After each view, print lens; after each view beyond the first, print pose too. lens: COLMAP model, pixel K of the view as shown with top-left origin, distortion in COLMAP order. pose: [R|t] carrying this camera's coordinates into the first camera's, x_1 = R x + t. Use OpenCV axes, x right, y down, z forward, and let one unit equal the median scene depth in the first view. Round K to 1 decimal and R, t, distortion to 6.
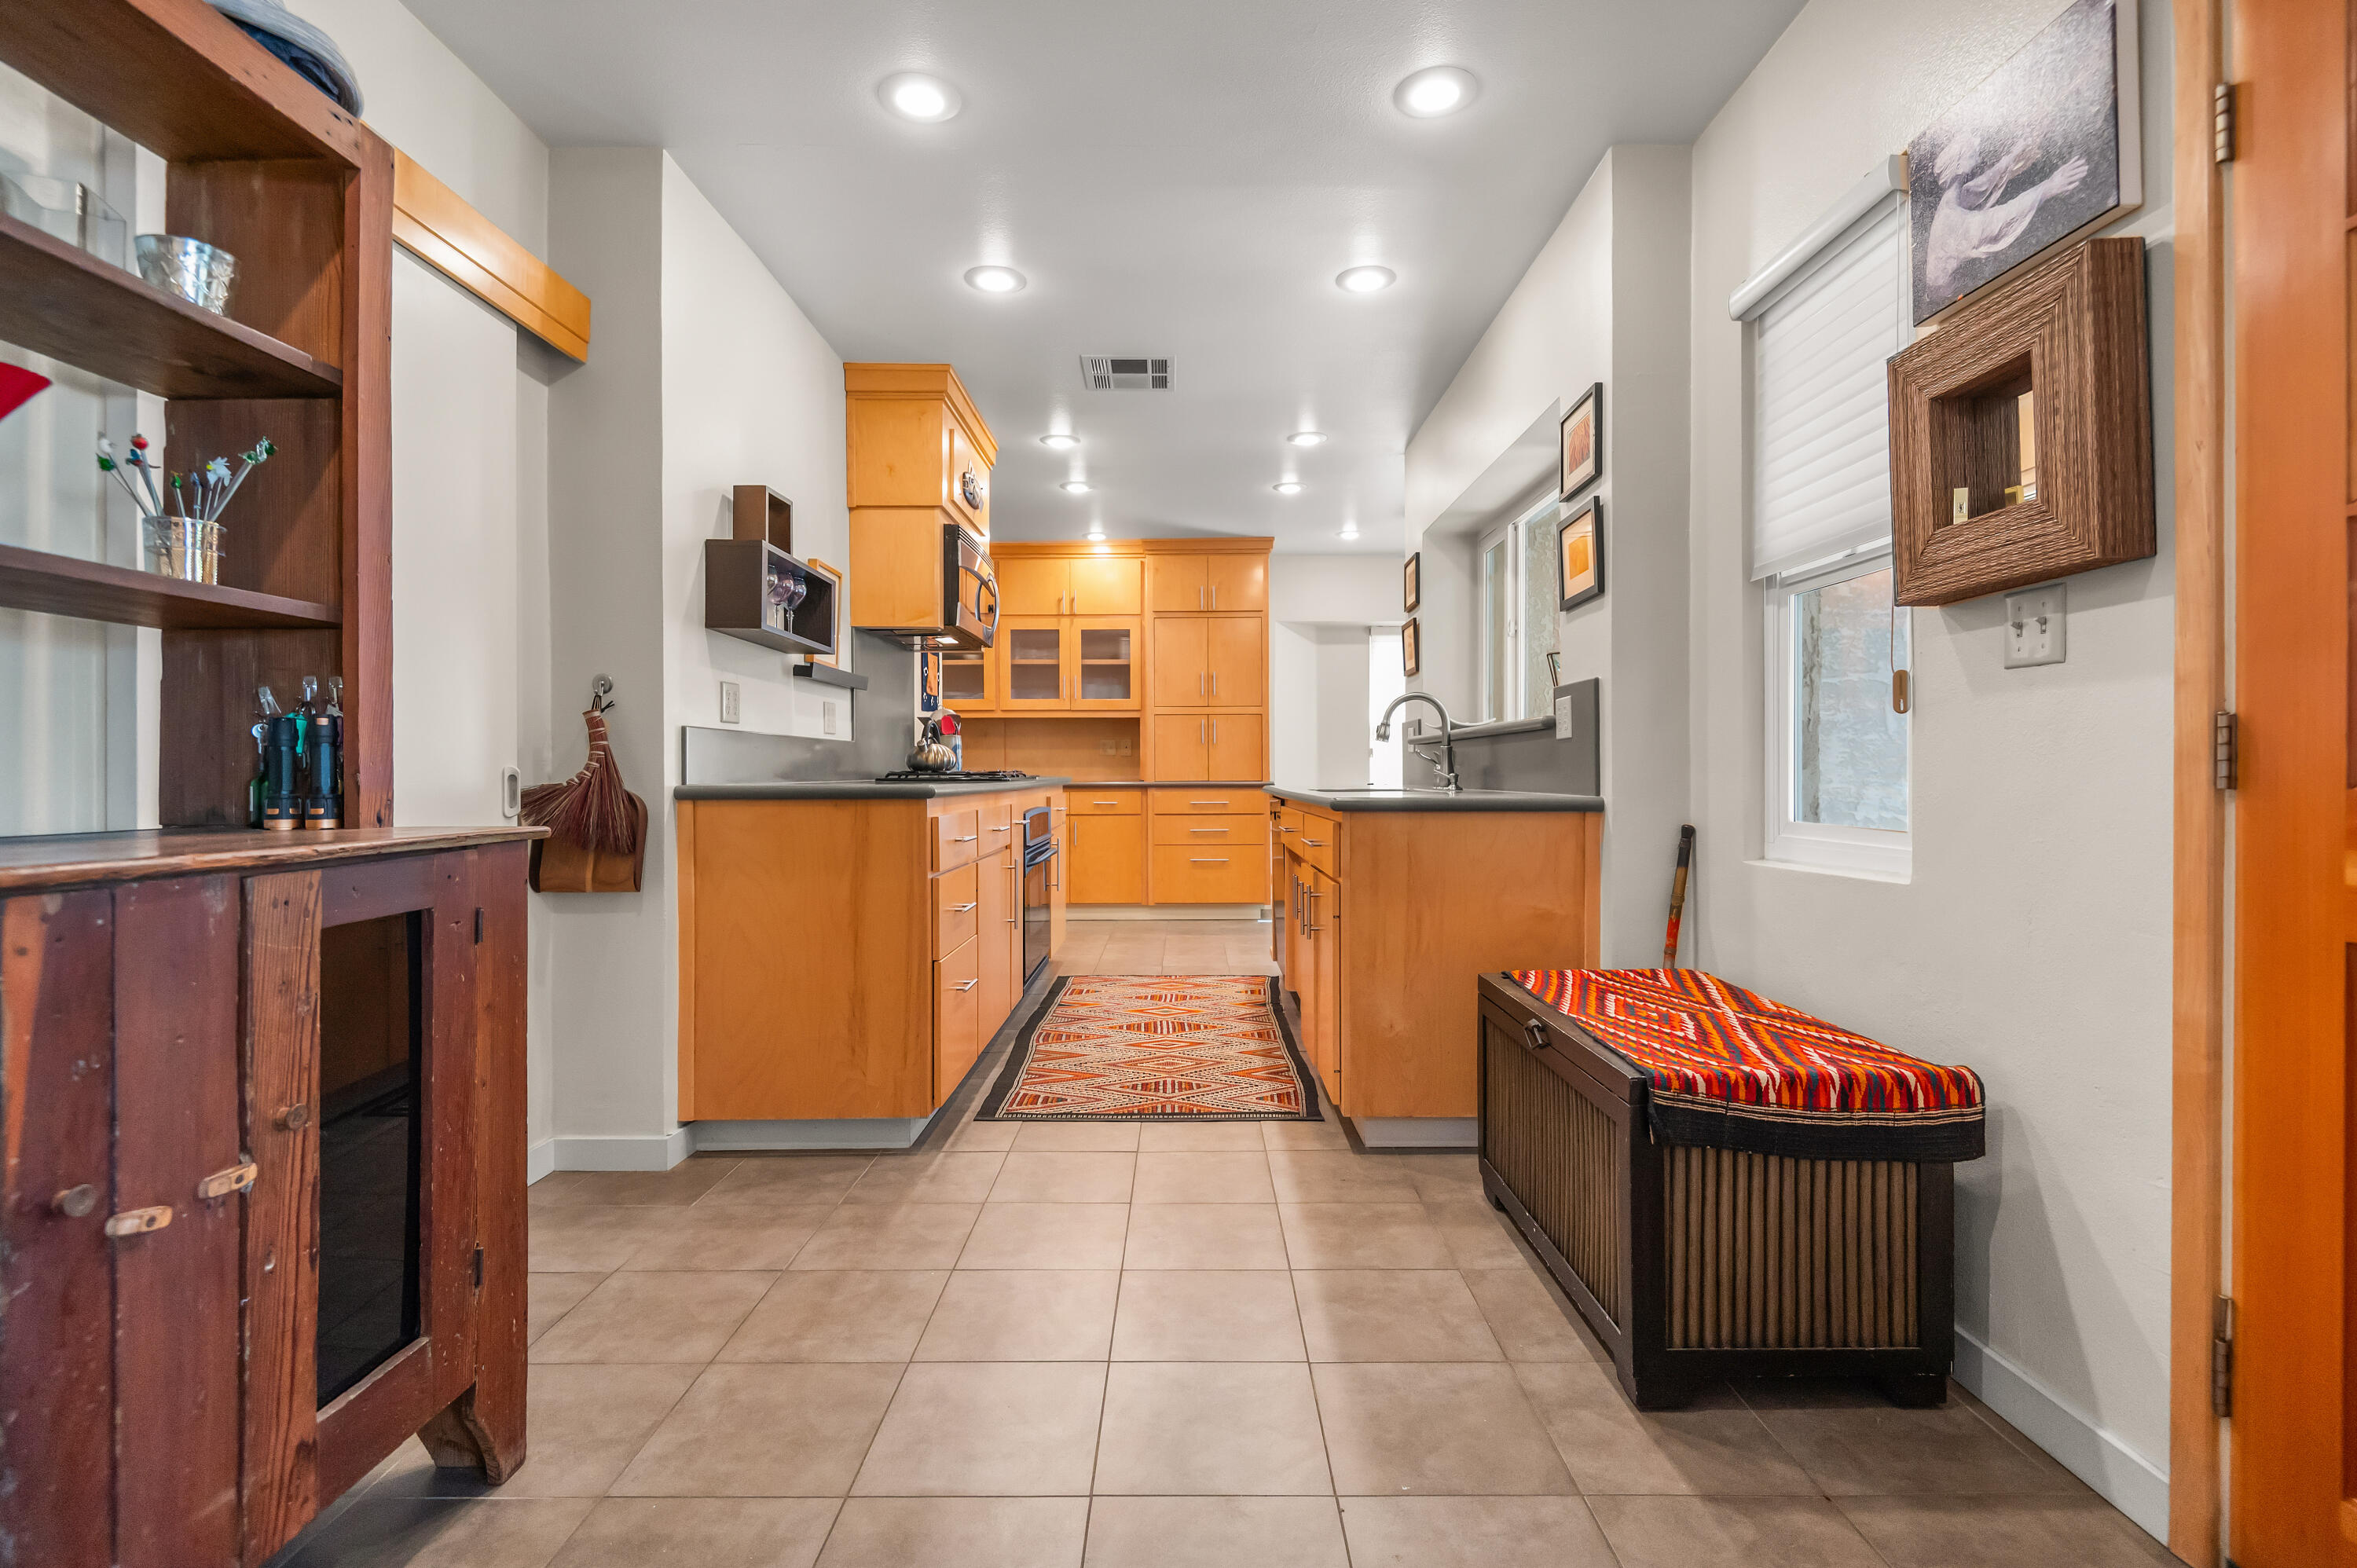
lens RADIAL K [[1086.4, 0, 1177.7], [0, 1086.4, 768.0], [0, 0, 1]] dist [0.004674, -0.005393]
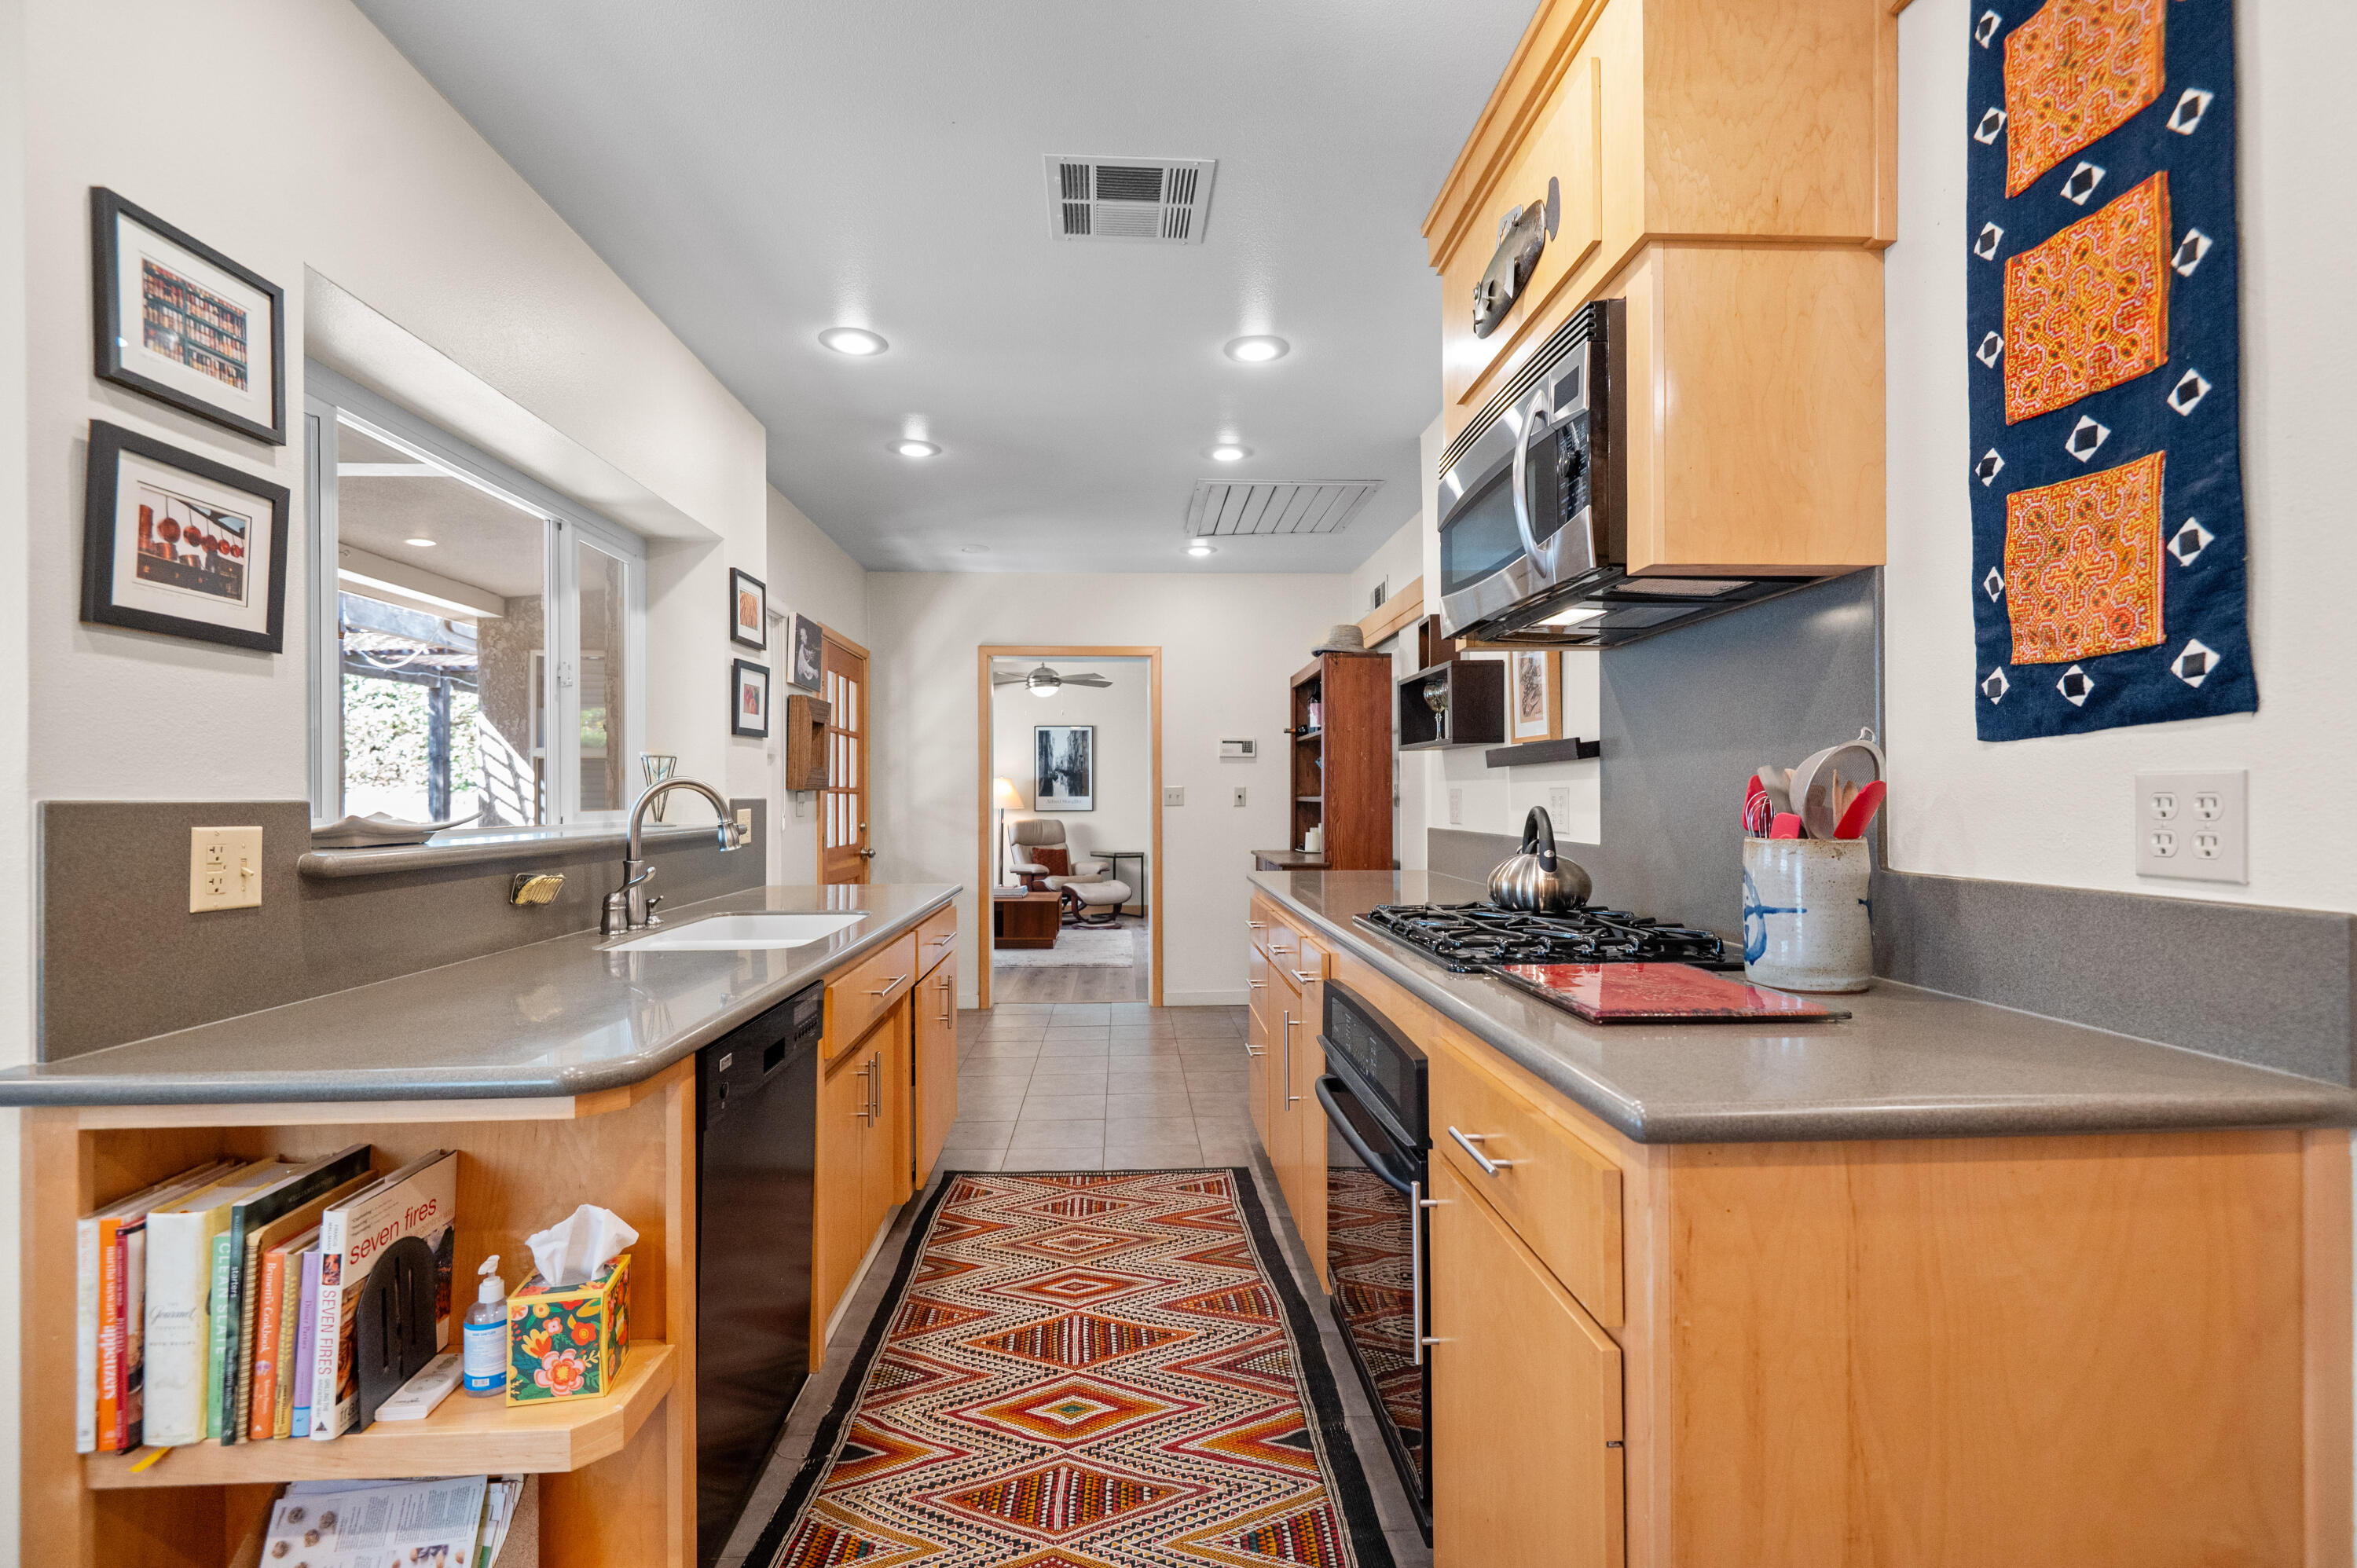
lens RADIAL K [[1086.4, 0, 1181.9], [0, 1086.4, 798.4], [0, 0, 1]] dist [0.004674, -0.005393]
pose [[-0.997794, 0.007530, -0.065963, -0.018710], [0.007412, 0.999970, 0.002037, -0.029856], [0.065976, 0.001543, -0.997820, 0.913977]]
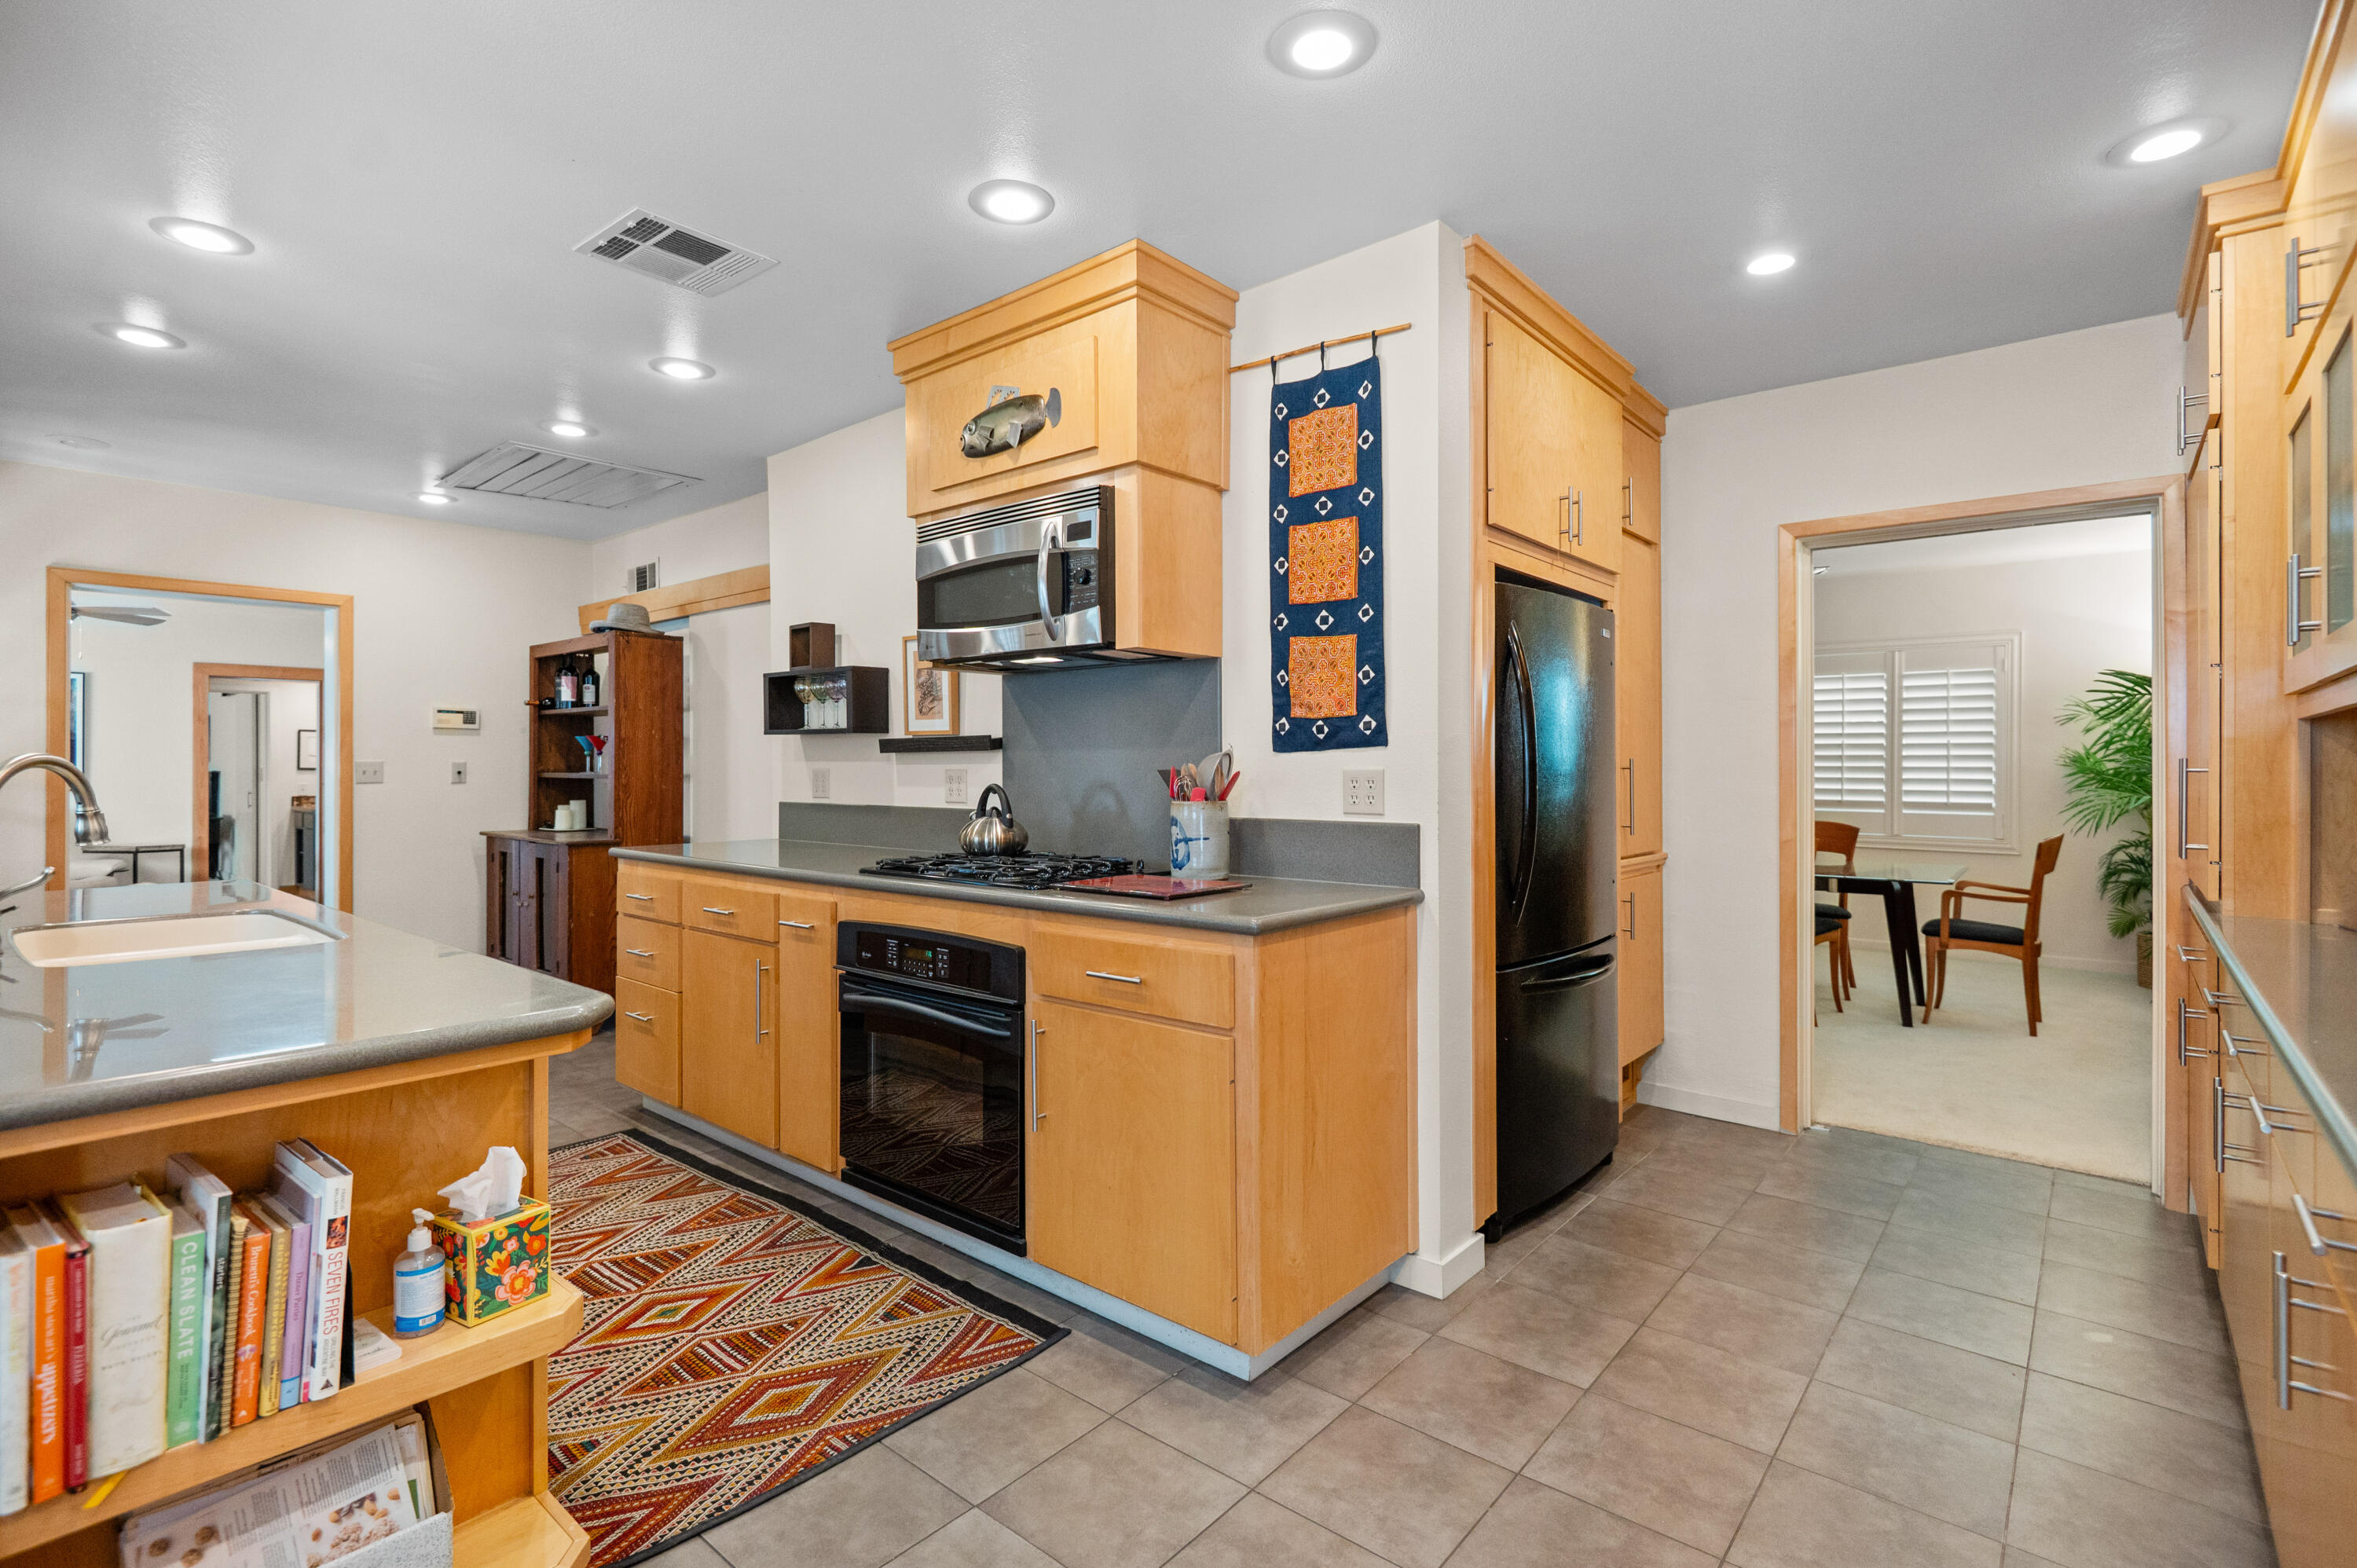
lens RADIAL K [[1086.4, 0, 1196.8], [0, 1086.4, 765.5], [0, 0, 1]] dist [0.004674, -0.005393]
pose [[-0.631210, 0.002115, -0.775609, 0.154246], [0.002117, 0.999997, 0.001004, -0.034128], [0.775609, -0.001008, -0.631213, 0.960337]]
